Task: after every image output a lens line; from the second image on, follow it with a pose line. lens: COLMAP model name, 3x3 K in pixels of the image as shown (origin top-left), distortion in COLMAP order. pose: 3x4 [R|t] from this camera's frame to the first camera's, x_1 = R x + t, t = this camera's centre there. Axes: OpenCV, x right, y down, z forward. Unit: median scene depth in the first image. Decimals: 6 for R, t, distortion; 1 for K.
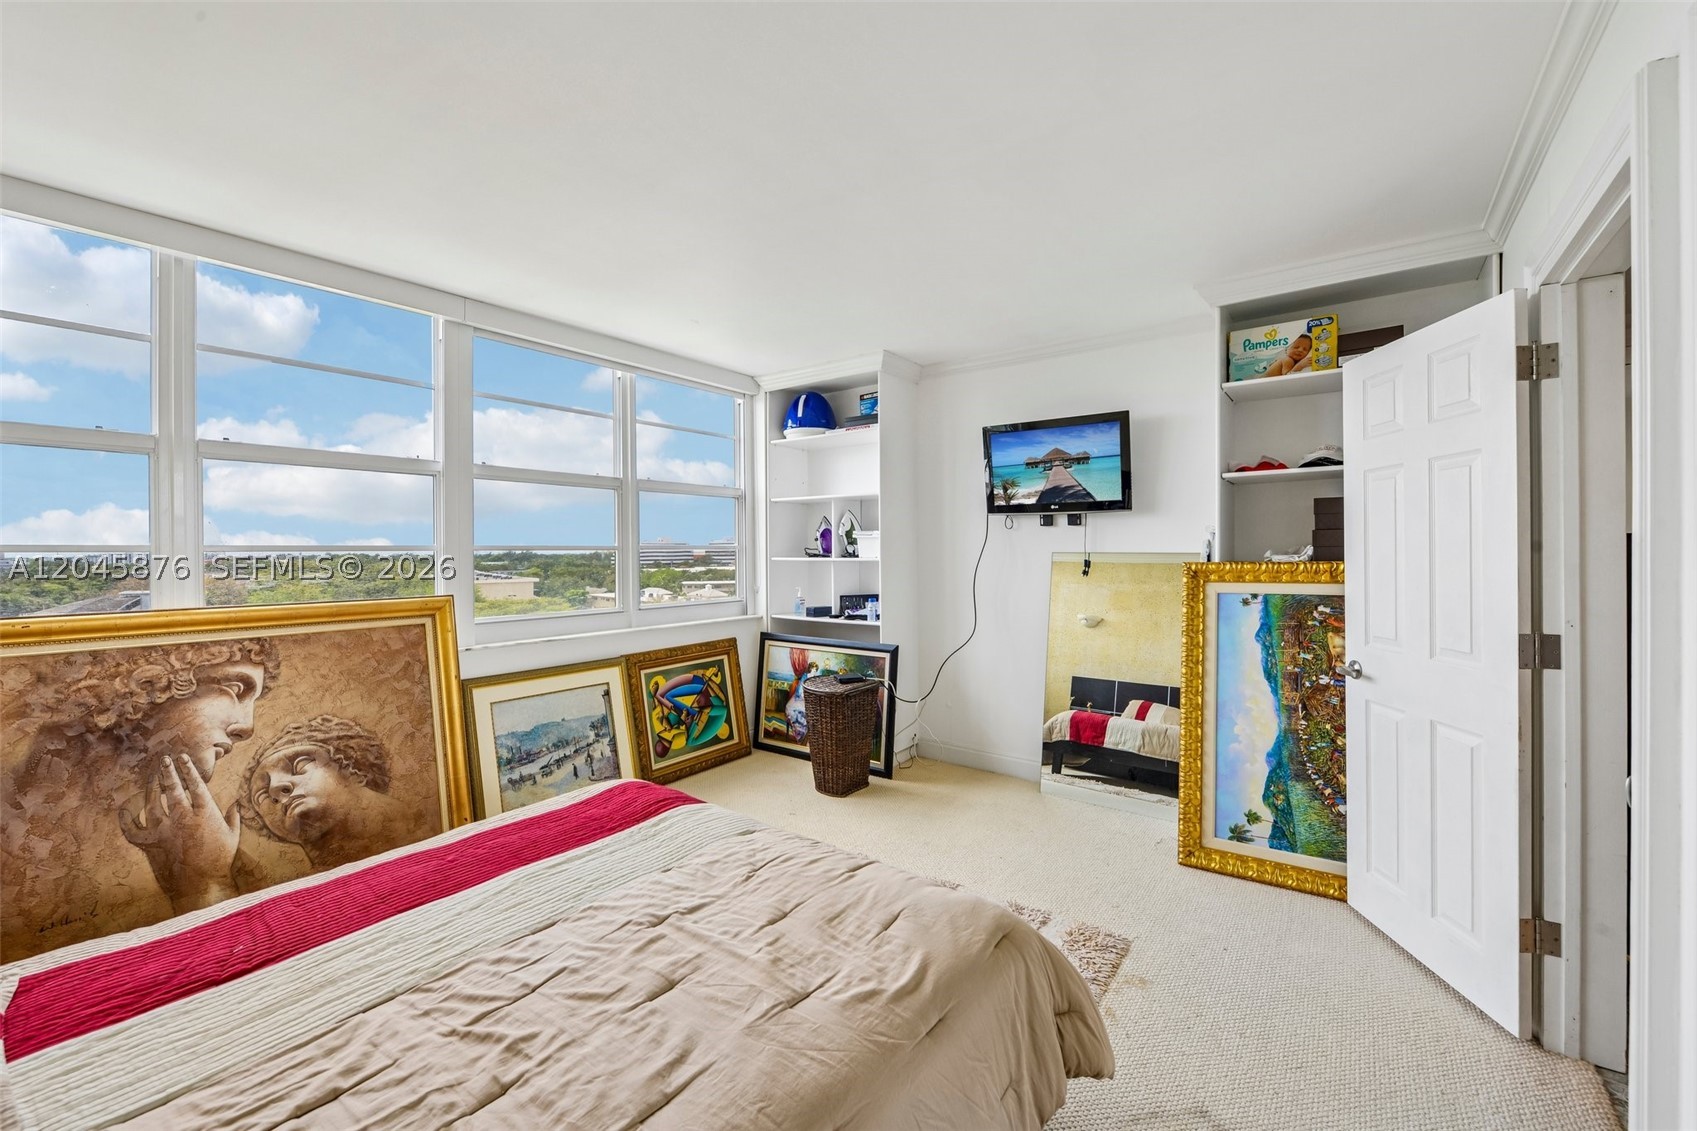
lens RADIAL K [[679.7, 0, 827.0], [0, 679.7, 569.7], [0, 0, 1]] dist [-0.013044, -0.003140]
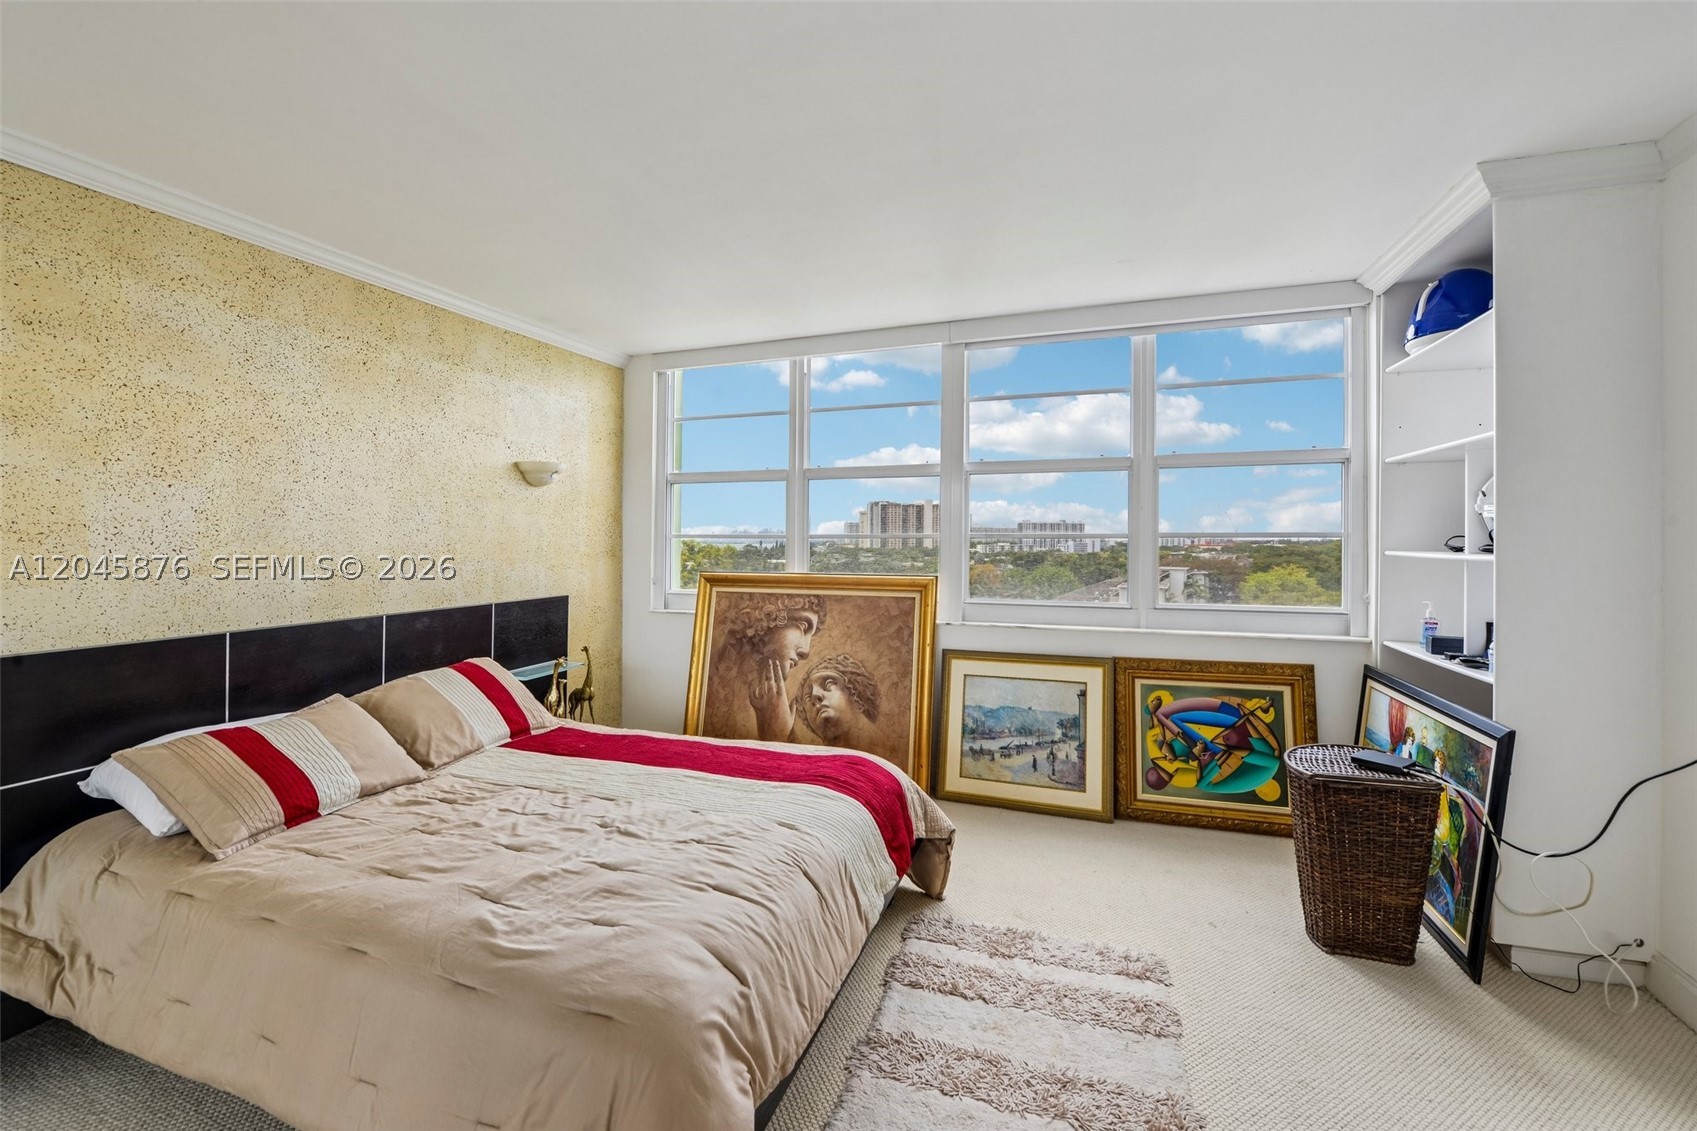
lens RADIAL K [[679.7, 0, 846.1], [0, 679.7, 532.8], [0, 0, 1]] dist [-0.013044, -0.003140]
pose [[0.319813, -0.002785, -0.947477, 0.617919], [-0.028057, 0.999529, -0.012408, -0.021997], [0.947065, 0.030552, 0.319584, 0.546934]]
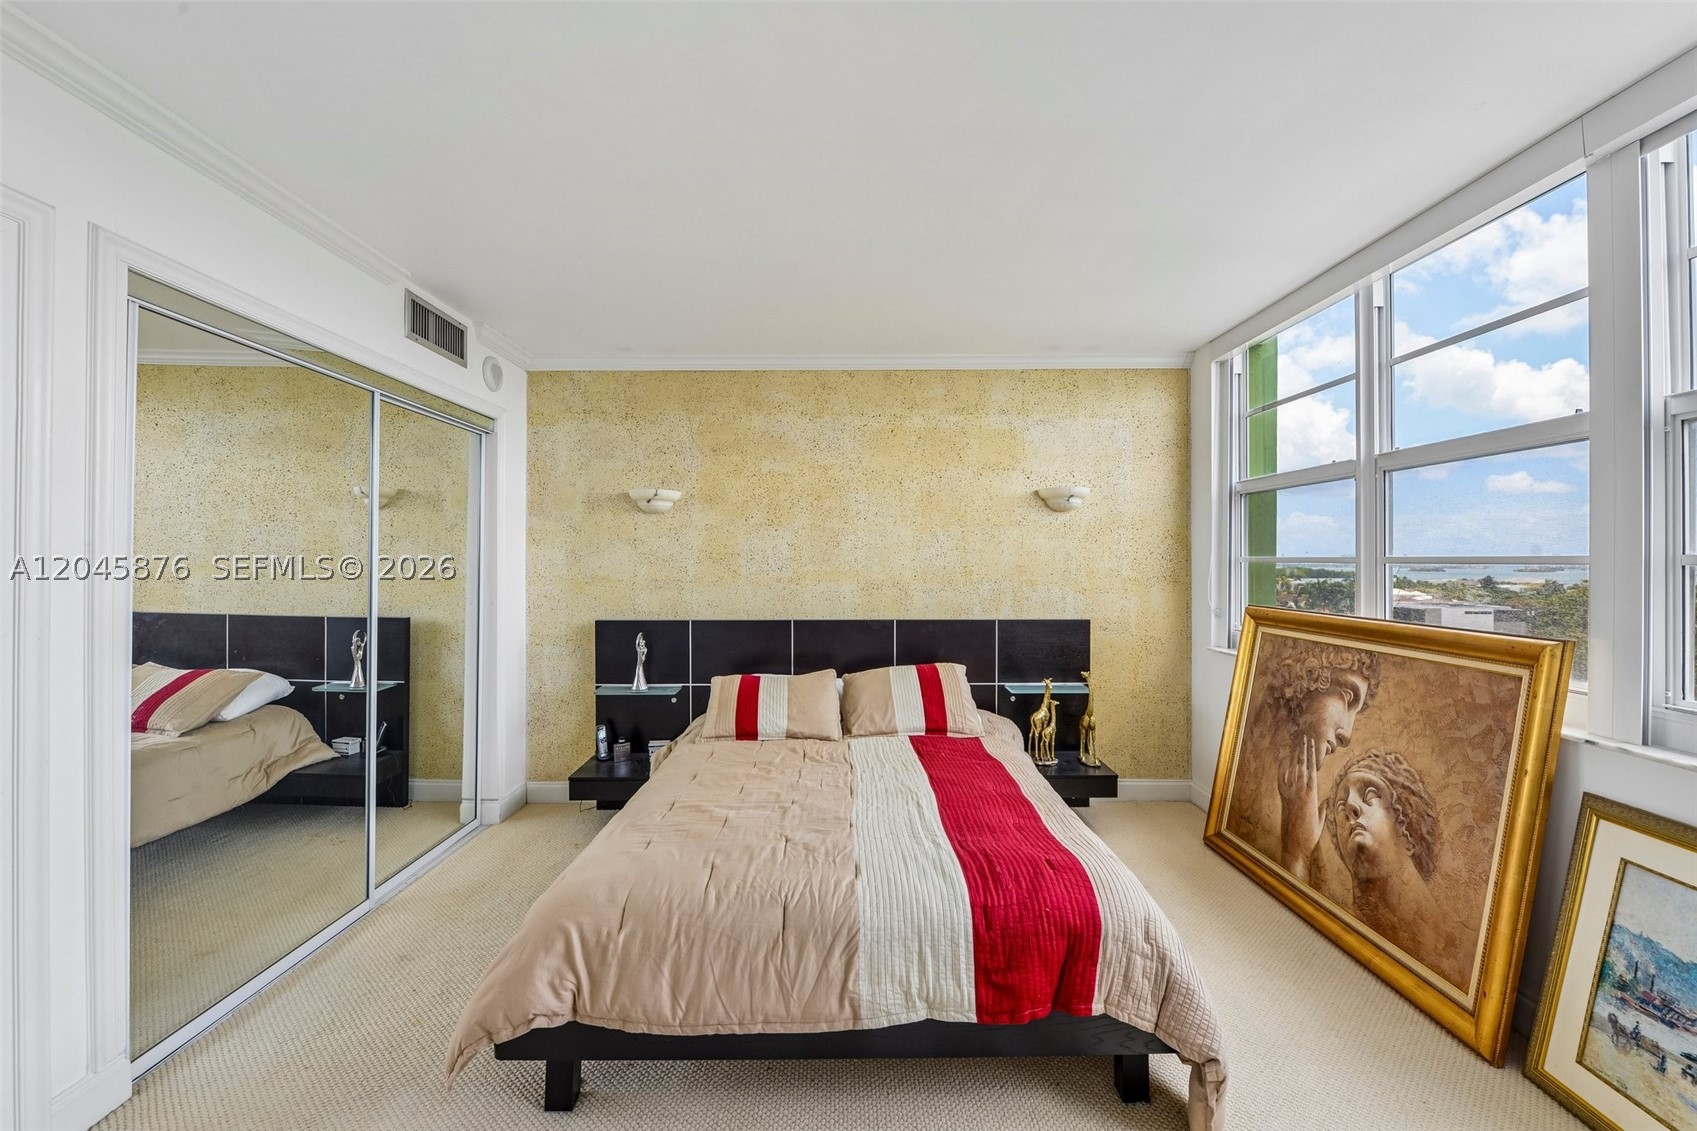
lens RADIAL K [[679.7, 0, 845.5], [0, 679.7, 561.6], [0, 0, 1]] dist [-0.013044, -0.003140]
pose [[-0.775779, 0.005283, -0.630983, 0.346626], [-0.015171, 0.999520, 0.027022, -0.042664], [0.630822, 0.030536, -0.775326, 1.233289]]
